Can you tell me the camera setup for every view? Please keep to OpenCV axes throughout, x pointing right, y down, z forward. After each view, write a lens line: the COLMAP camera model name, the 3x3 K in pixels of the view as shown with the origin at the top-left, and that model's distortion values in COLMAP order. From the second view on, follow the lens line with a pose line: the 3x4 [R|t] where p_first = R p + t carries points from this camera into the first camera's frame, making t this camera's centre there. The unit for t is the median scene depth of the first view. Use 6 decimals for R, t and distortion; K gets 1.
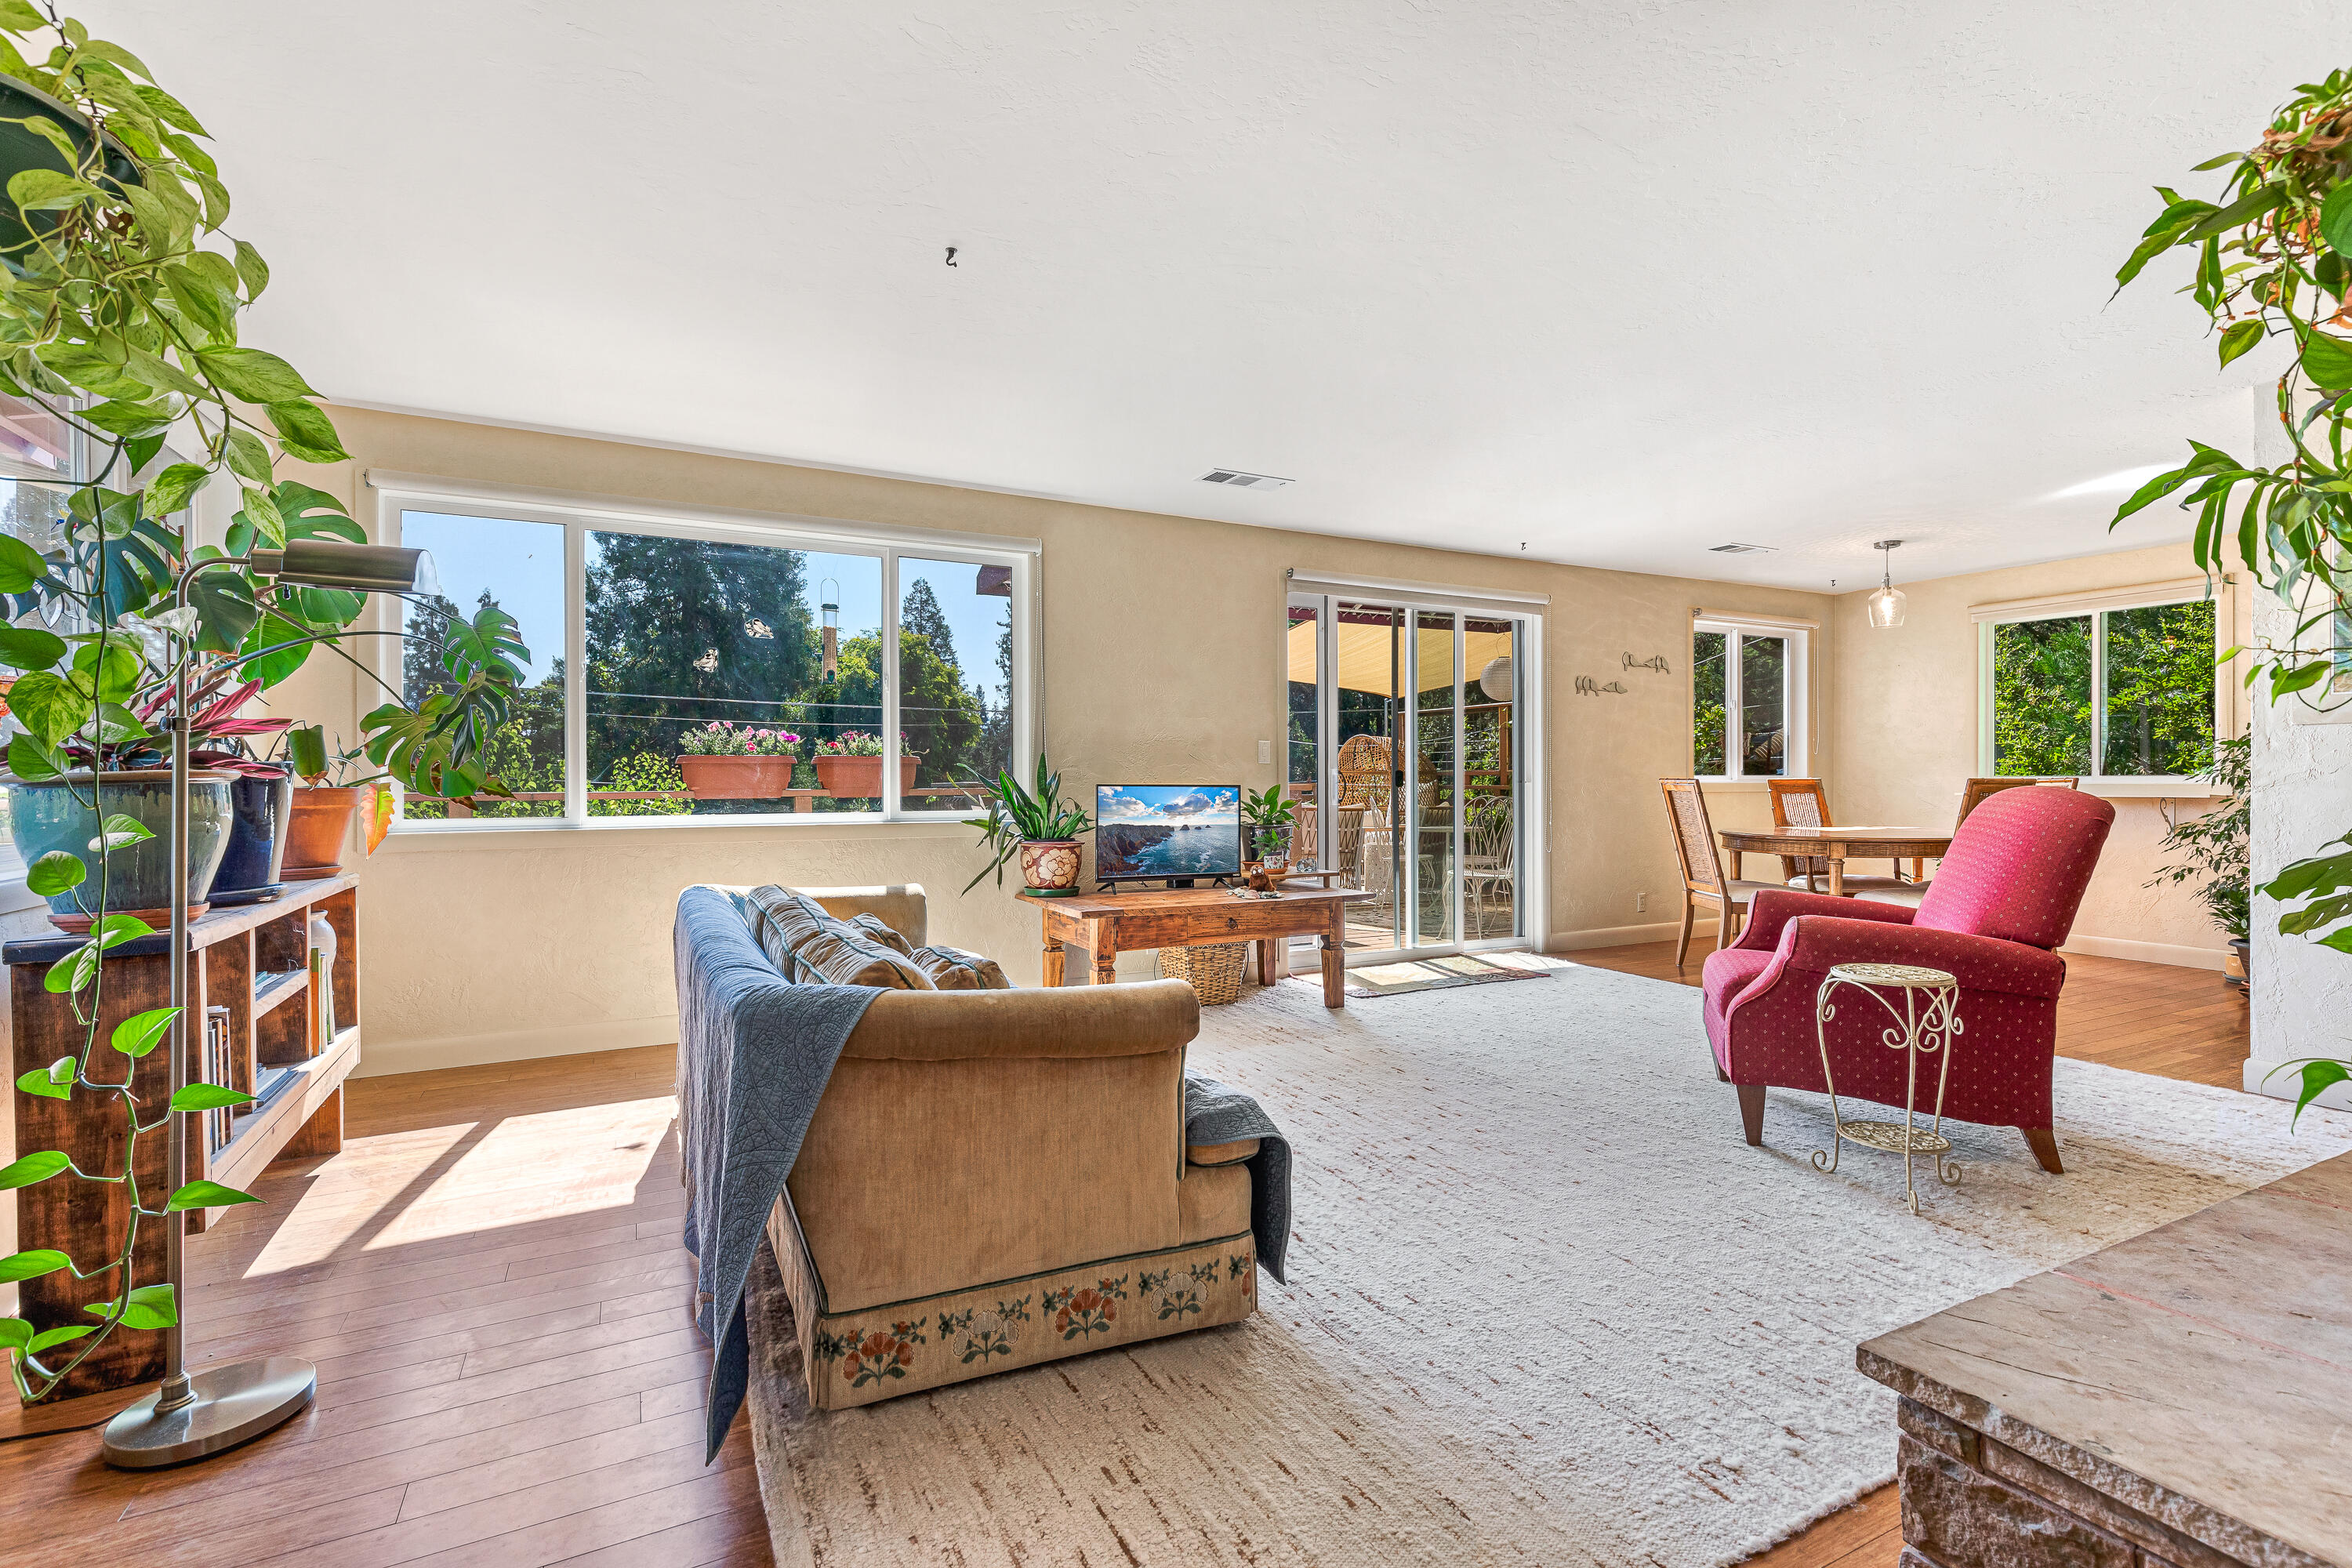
lens RADIAL K [[1080.3, 0, 1179.6], [0, 1080.3, 787.5], [0, 0, 1]] dist [0.013333, -0.000364]
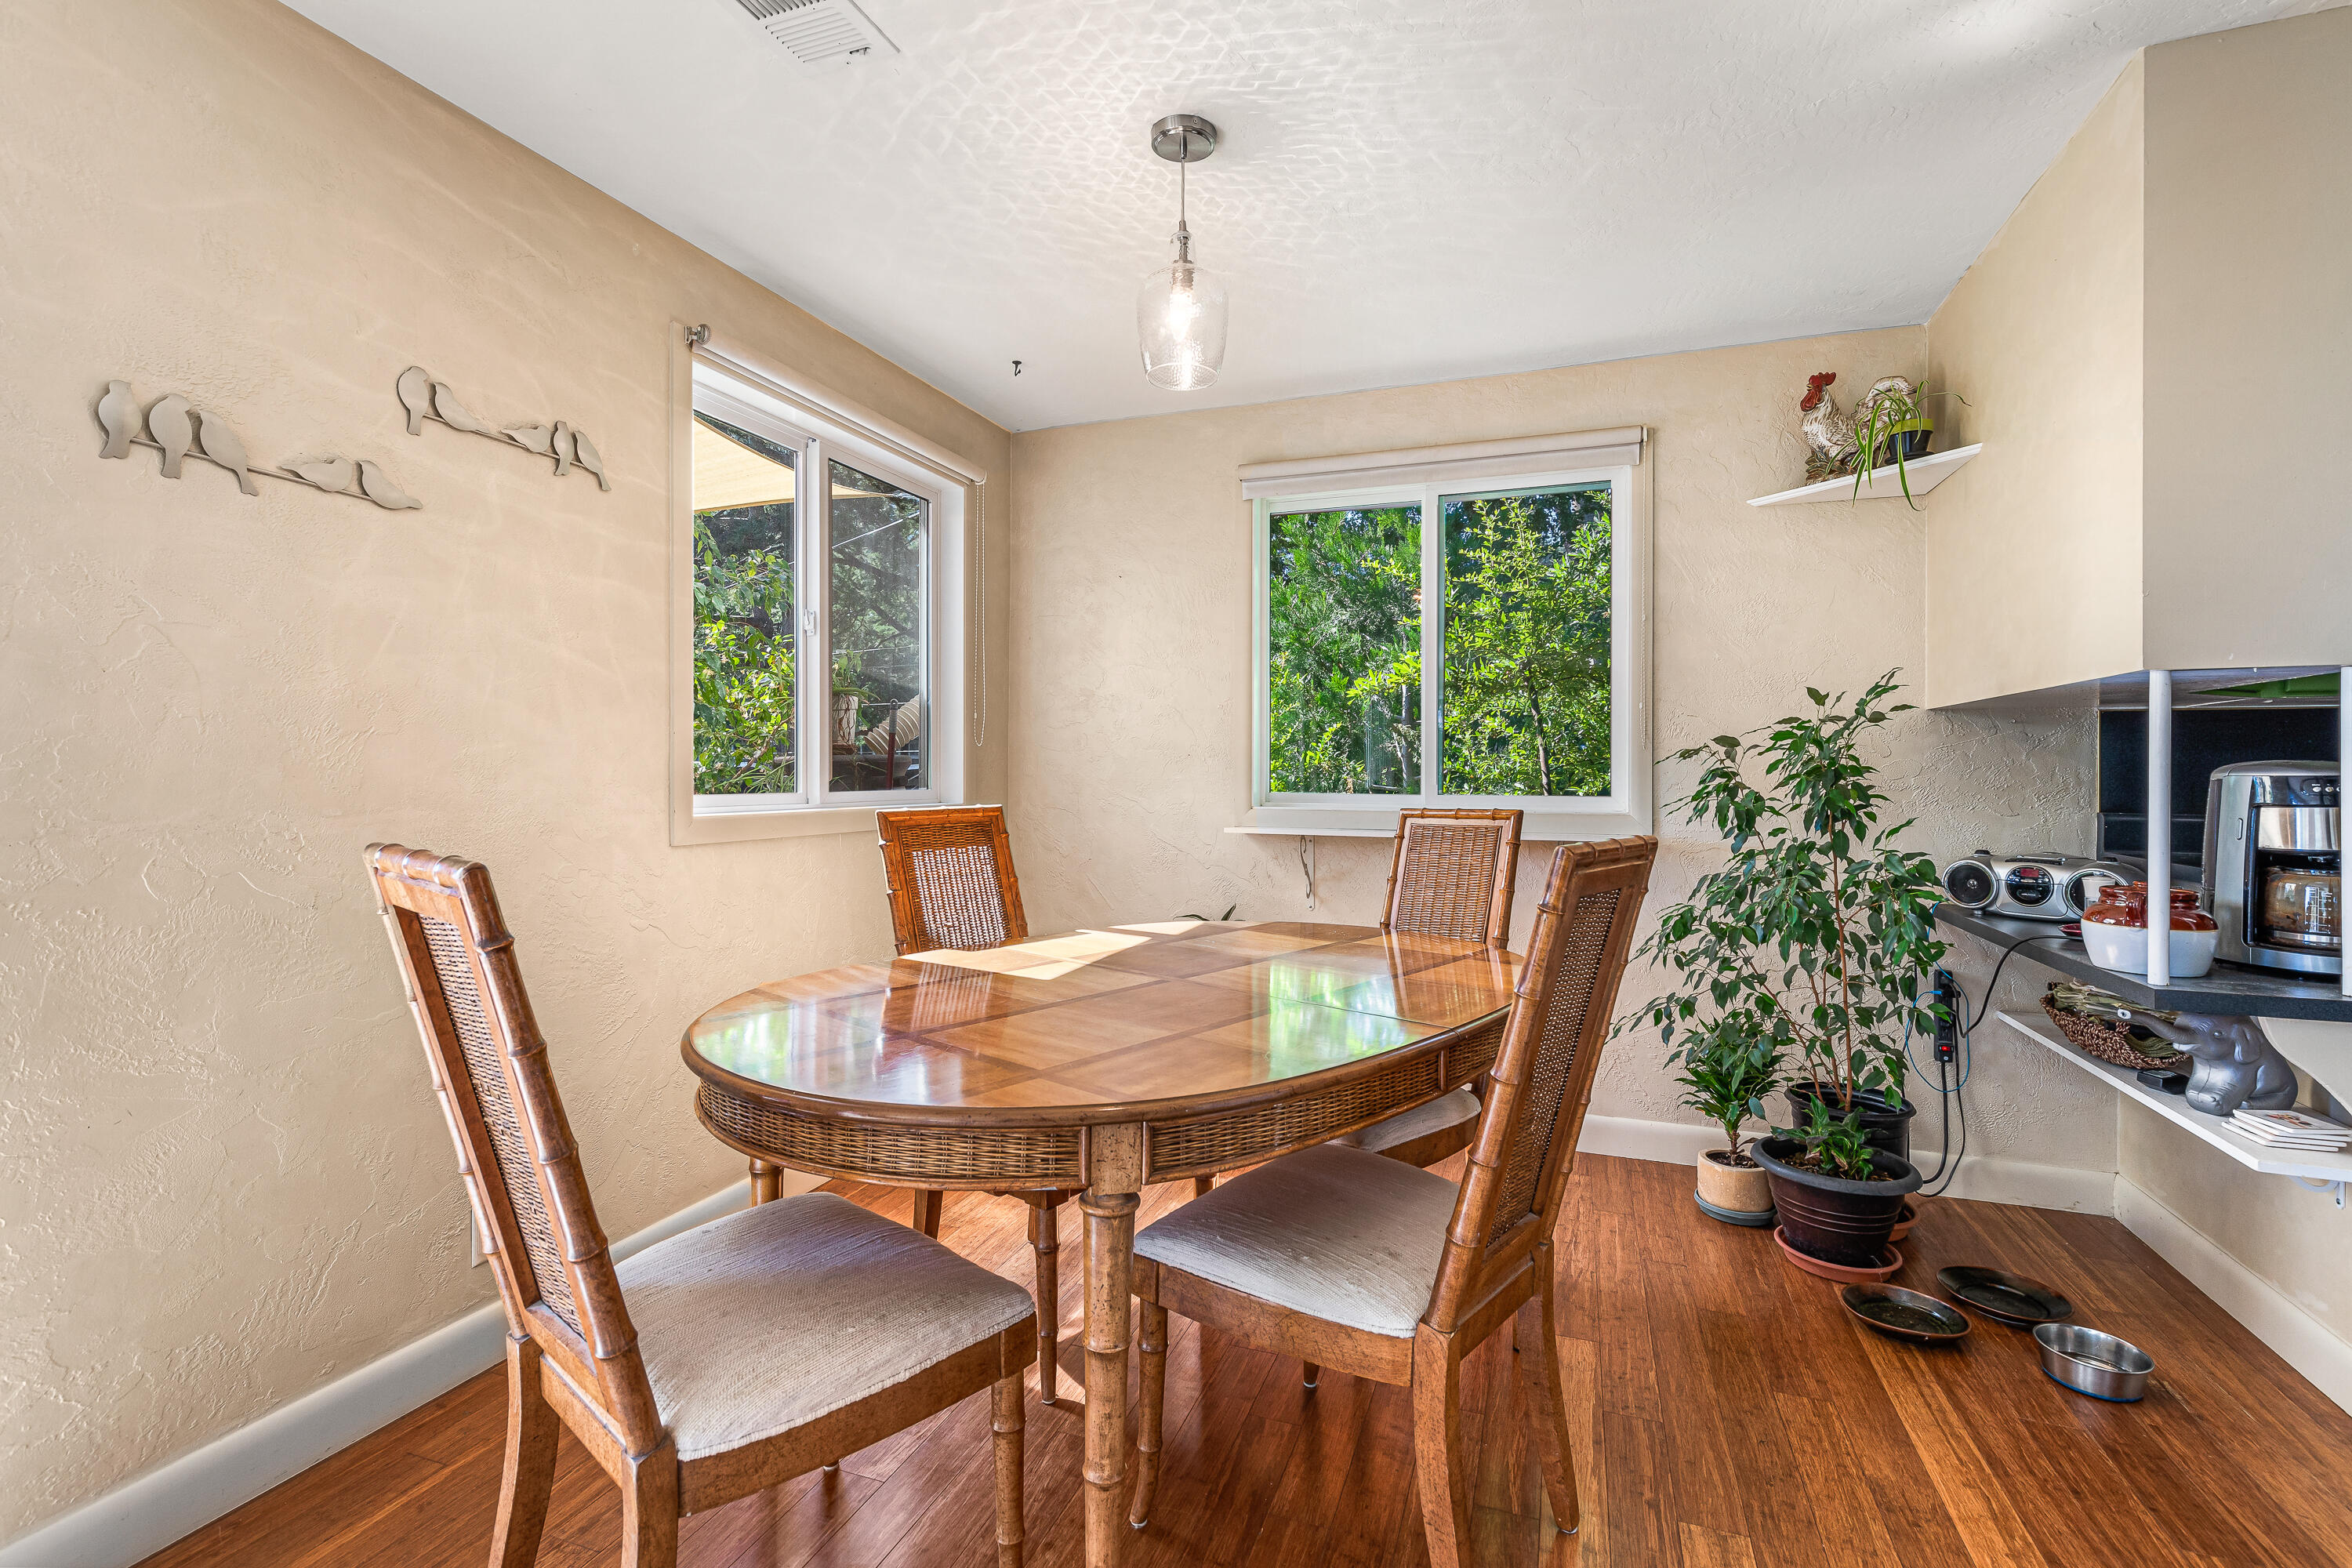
lens RADIAL K [[1080.3, 0, 1174.7], [0, 1080.3, 785.1], [0, 0, 1]] dist [0.013333, -0.000364]
pose [[0.741587, -0.001962, 0.670854, 0.371317], [-0.000141, 0.999995, 0.003081, -0.017702], [-0.670856, -0.002379, 0.741583, 0.661781]]
